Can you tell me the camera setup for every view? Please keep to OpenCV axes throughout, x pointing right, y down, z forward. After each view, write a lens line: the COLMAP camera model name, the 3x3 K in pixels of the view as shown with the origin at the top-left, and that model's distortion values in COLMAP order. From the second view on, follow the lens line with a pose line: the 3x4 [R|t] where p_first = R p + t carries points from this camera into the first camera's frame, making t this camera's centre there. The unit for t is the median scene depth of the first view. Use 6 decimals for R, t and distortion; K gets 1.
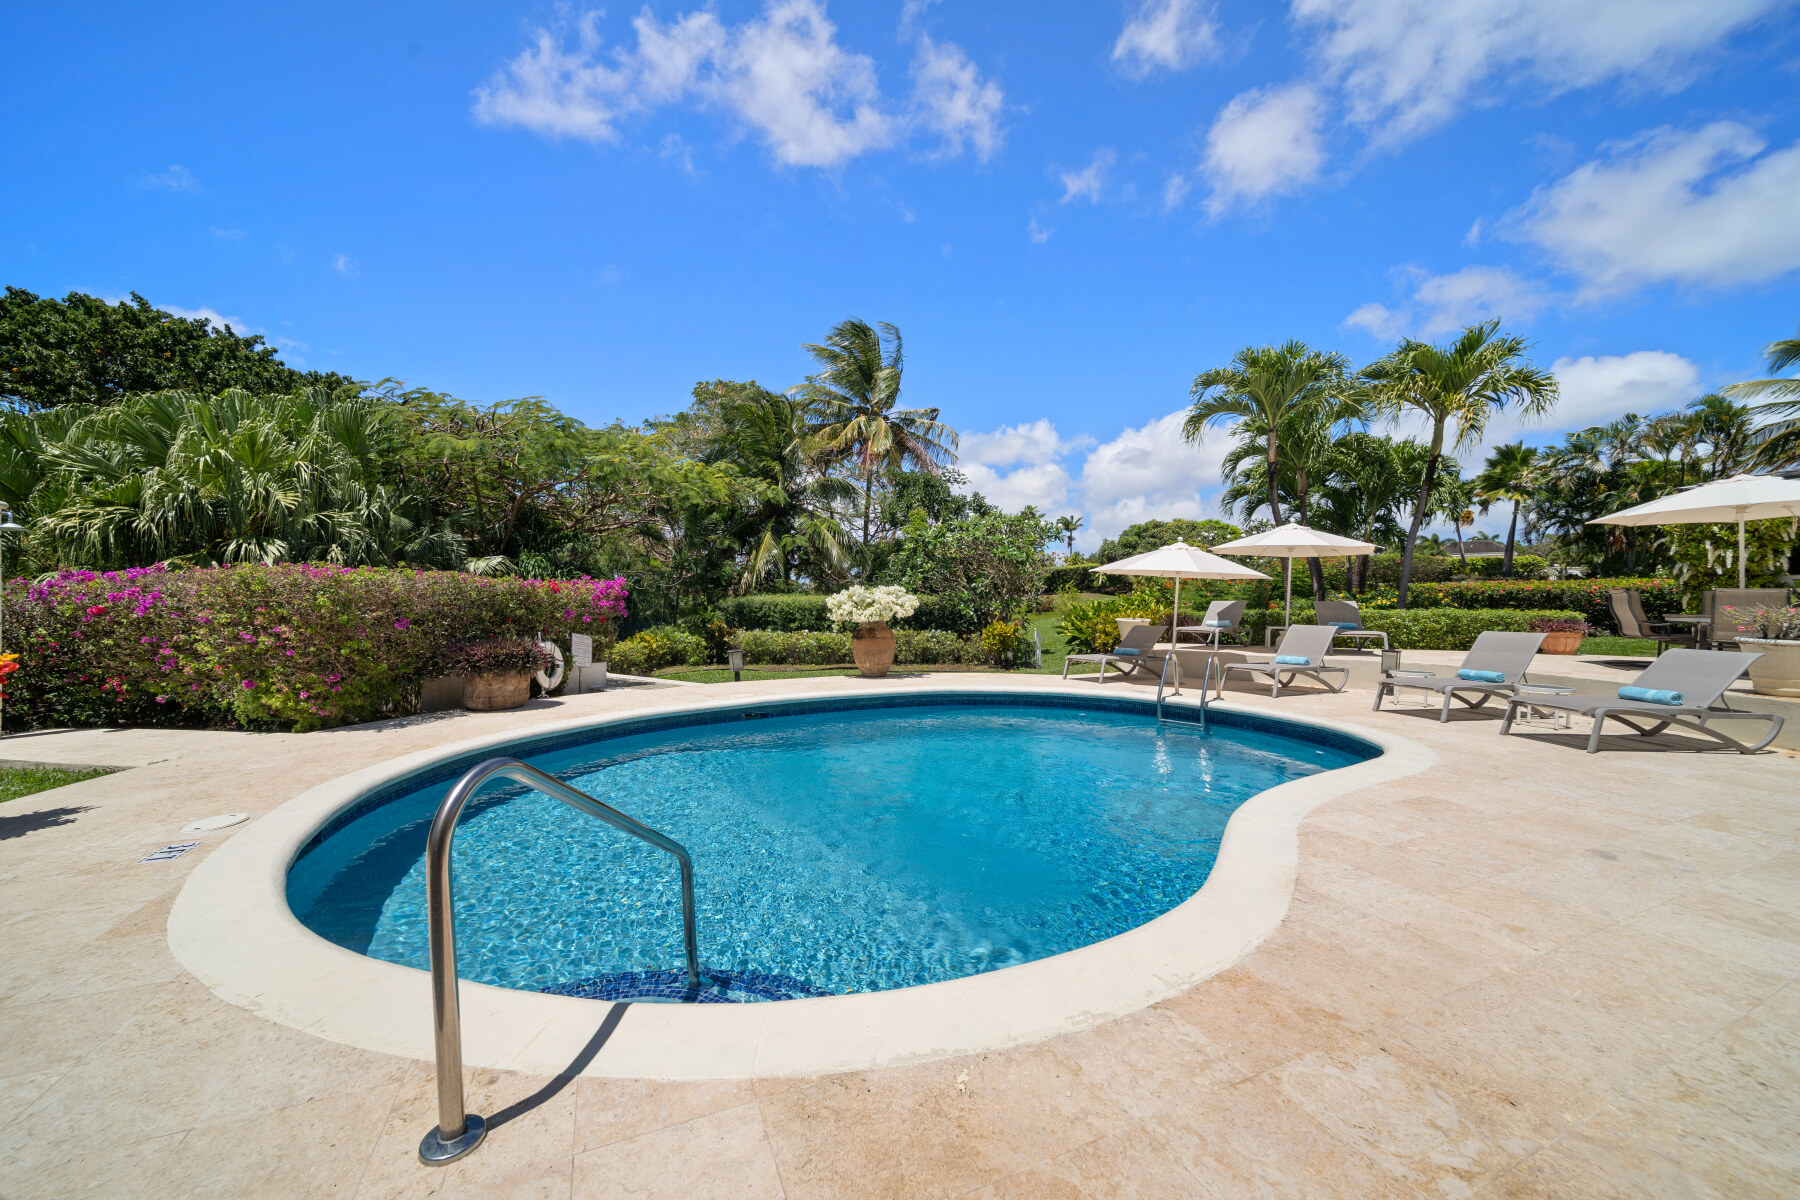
lens RADIAL K [[660.4, 0, 903.2], [0, 660.4, 592.7], [0, 0, 1]] dist [-0.000035, 0.000000]
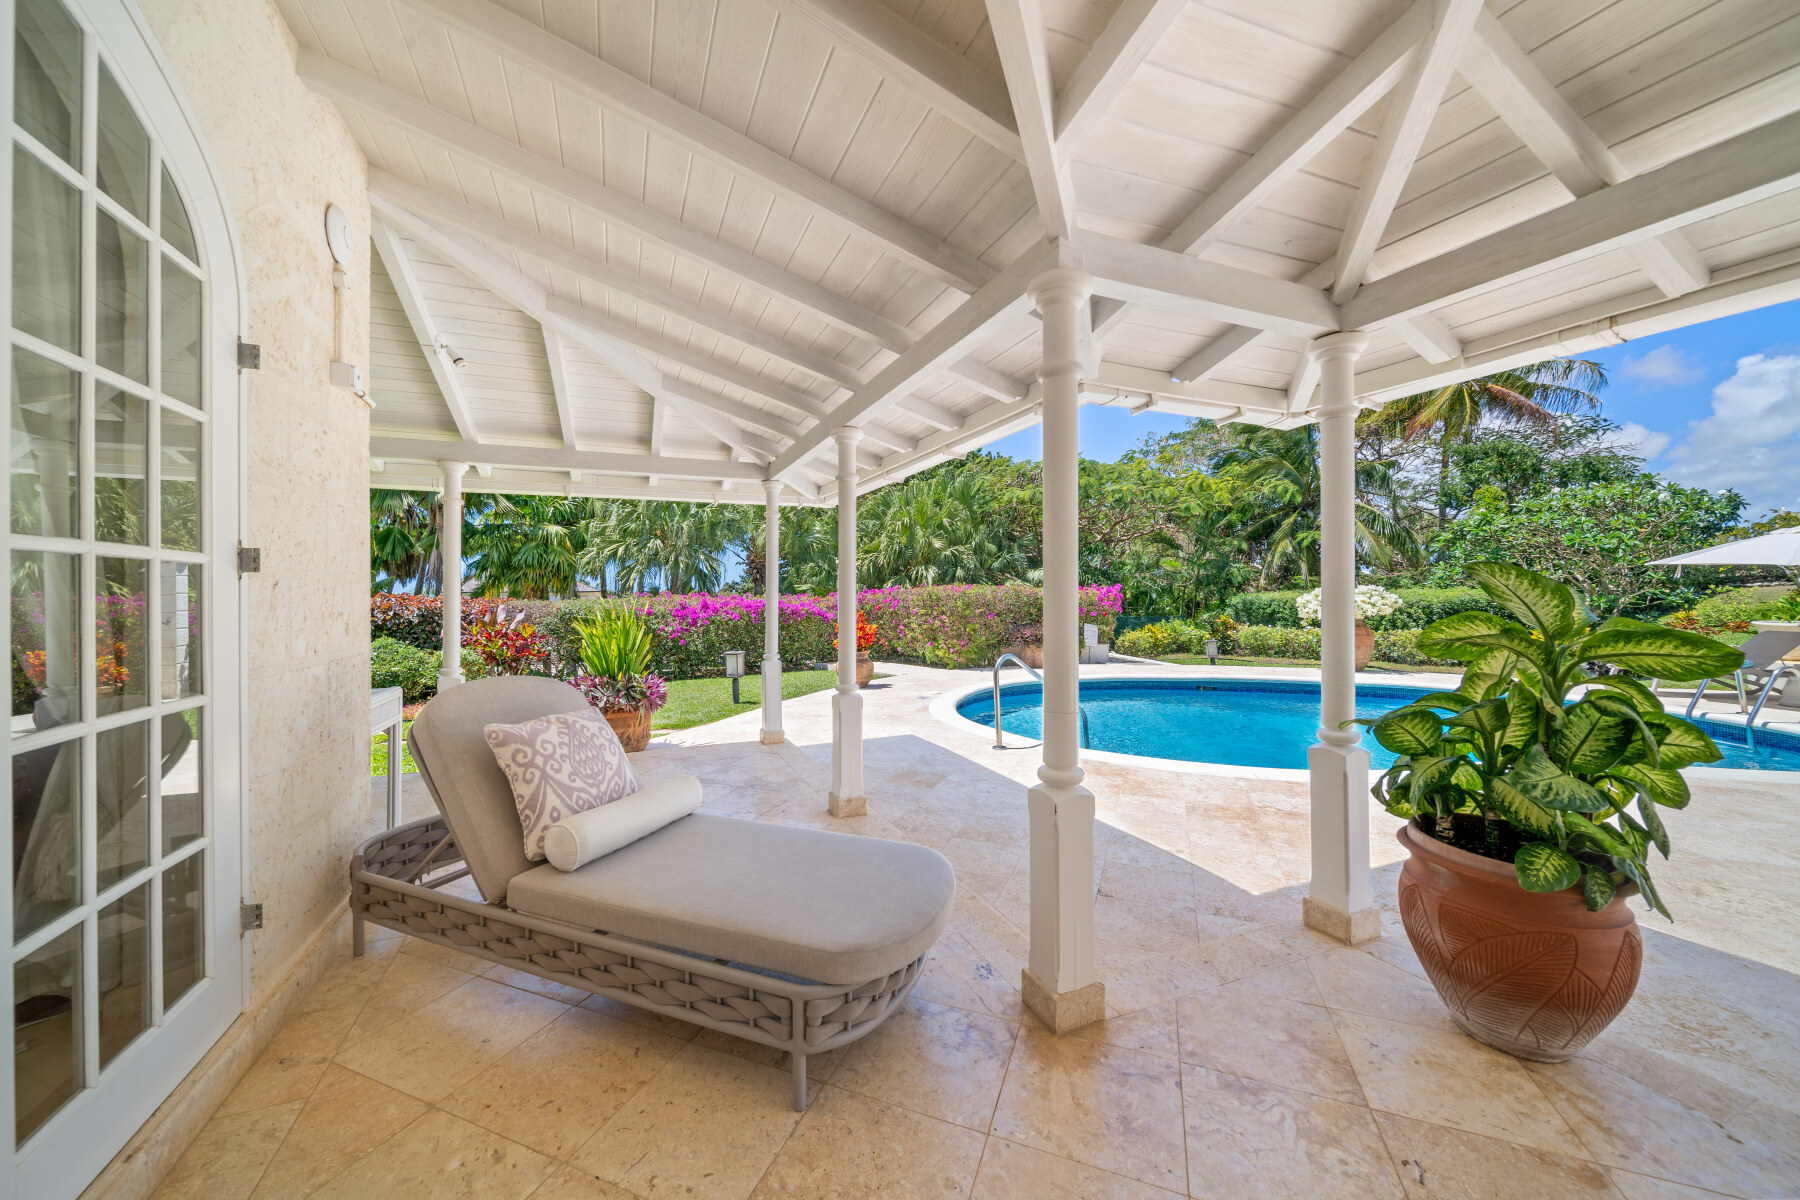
lens RADIAL K [[660.4, 0, 900.3], [0, 660.4, 597.7], [0, 0, 1]] dist [-0.000035, 0.000000]
pose [[0.703254, -0.006332, -0.710911, 0.205713], [0.017357, 0.999815, 0.008264, -0.012155], [0.710727, -0.018151, 0.703233, -0.260768]]
